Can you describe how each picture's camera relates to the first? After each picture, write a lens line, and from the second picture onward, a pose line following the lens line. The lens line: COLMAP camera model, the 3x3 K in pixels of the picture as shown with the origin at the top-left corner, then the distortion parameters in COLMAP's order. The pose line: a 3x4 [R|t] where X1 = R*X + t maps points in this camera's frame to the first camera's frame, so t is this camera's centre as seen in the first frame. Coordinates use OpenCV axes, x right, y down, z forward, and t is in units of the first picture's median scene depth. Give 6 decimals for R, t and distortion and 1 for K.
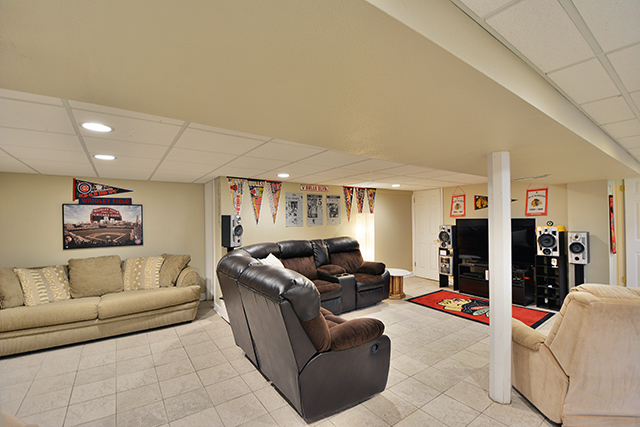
lens RADIAL K [[280.8, 0, 319.8], [0, 280.8, 215.8], [0, 0, 1]] dist [-0.007060, -0.004262]
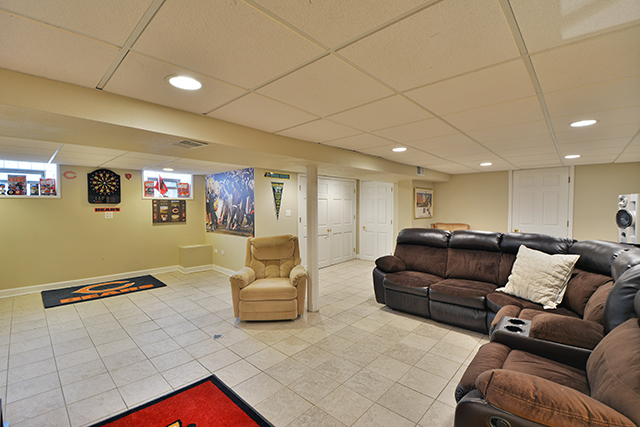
lens RADIAL K [[280.8, 0, 317.3], [0, 280.8, 213.4], [0, 0, 1]] dist [-0.007060, -0.004262]
pose [[-0.980607, 0.023643, -0.194555, 0.416955], [0.020467, 0.999623, 0.018316, 0.011904], [0.194915, 0.013979, -0.980721, 1.190169]]
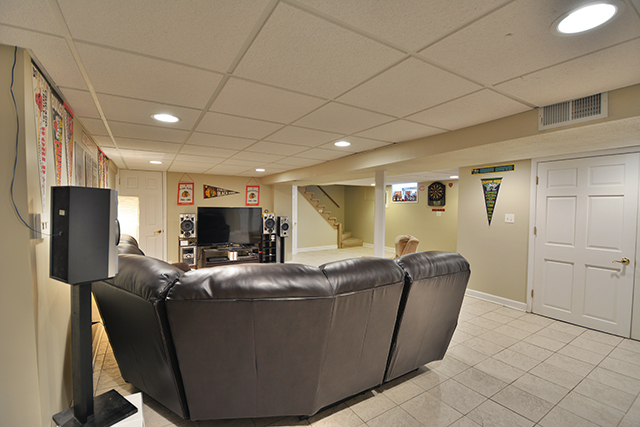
lens RADIAL K [[280.8, 0, 318.4], [0, 280.8, 212.3], [0, 0, 1]] dist [-0.007060, -0.004262]
pose [[0.072256, -0.003327, 0.997381, -0.522798], [-0.019985, 0.999789, 0.004783, 0.018326], [-0.997186, -0.020279, 0.072174, 0.561884]]
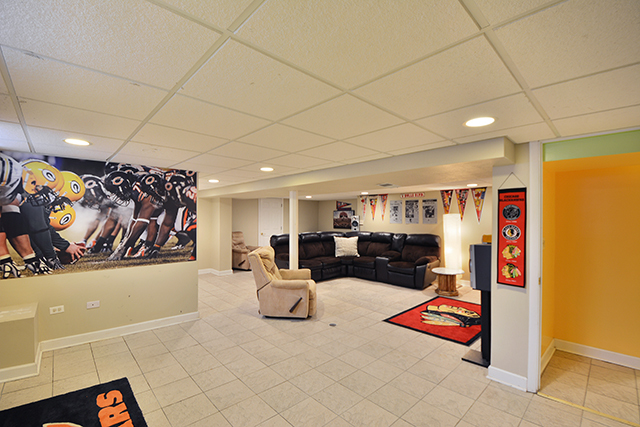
lens RADIAL K [[280.8, 0, 319.7], [0, 280.8, 216.4], [0, 0, 1]] dist [-0.007060, -0.004262]
pose [[0.131917, 0.010809, -0.991202, 1.282469], [0.006922, 0.999906, 0.011825, -0.018319], [0.991237, -0.008421, 0.131830, 0.403133]]
